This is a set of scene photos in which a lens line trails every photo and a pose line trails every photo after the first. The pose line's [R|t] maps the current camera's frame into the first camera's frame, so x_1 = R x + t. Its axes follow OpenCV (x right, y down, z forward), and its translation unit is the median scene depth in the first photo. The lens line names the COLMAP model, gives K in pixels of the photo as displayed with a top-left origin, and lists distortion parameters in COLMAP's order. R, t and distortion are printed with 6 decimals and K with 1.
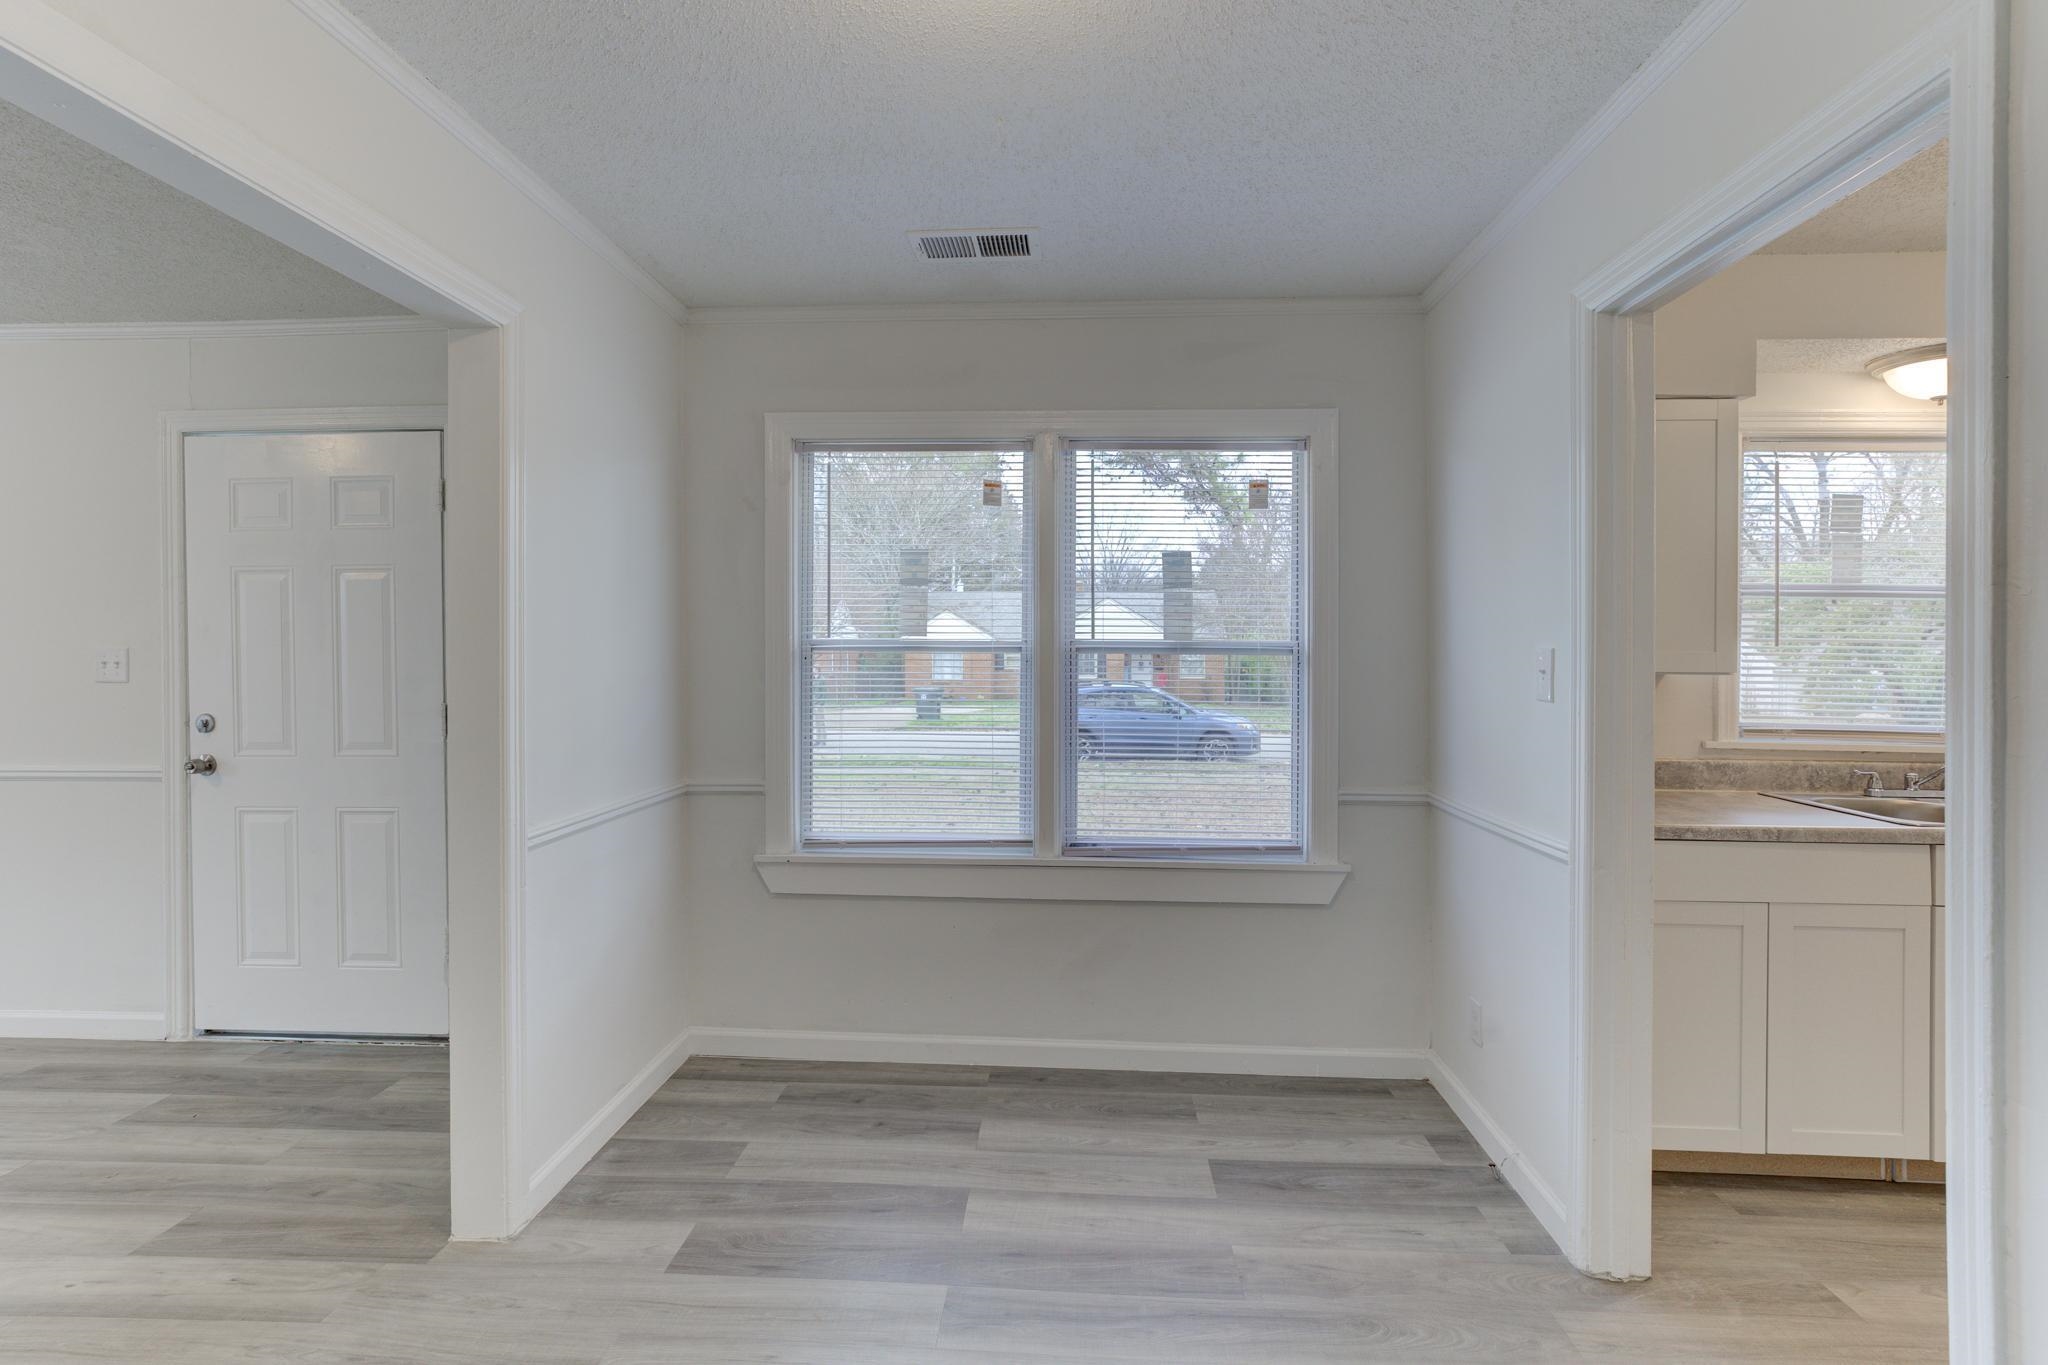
lens RADIAL K [[966.0, 0, 1021.8], [0, 966.0, 654.8], [0, 0, 1]] dist [-0.003113, 0.008303]
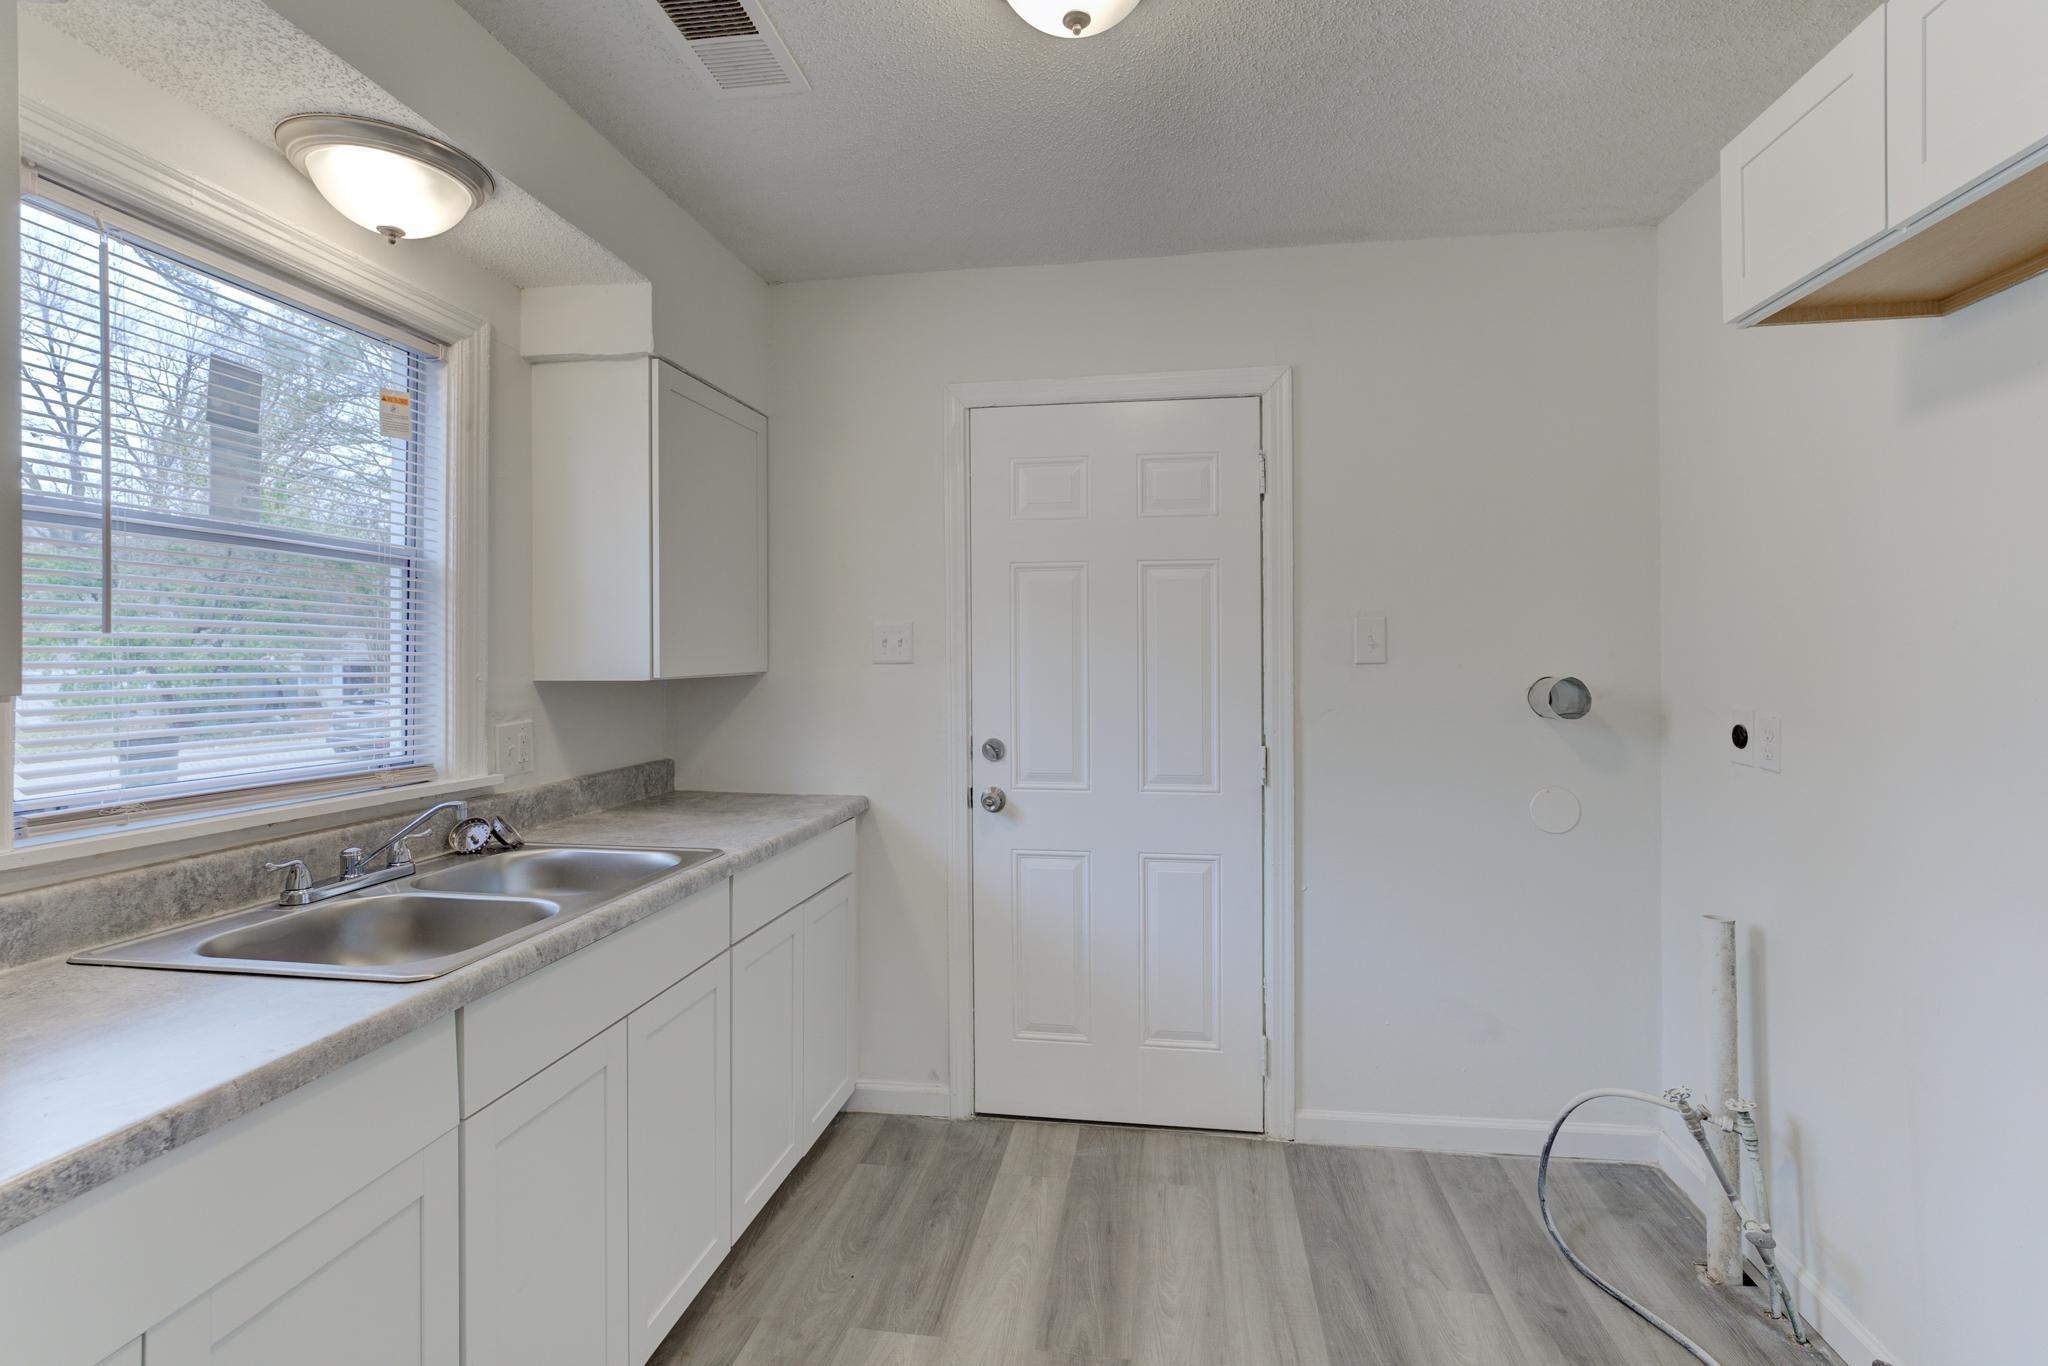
lens RADIAL K [[966.0, 0, 1021.8], [0, 966.0, 655.3], [0, 0, 1]] dist [-0.003113, 0.008303]
pose [[0.105046, -0.005071, 0.994454, 0.371242], [0.005764, 0.999973, 0.004490, 0.002973], [-0.994451, 0.005260, 0.105072, 0.527255]]
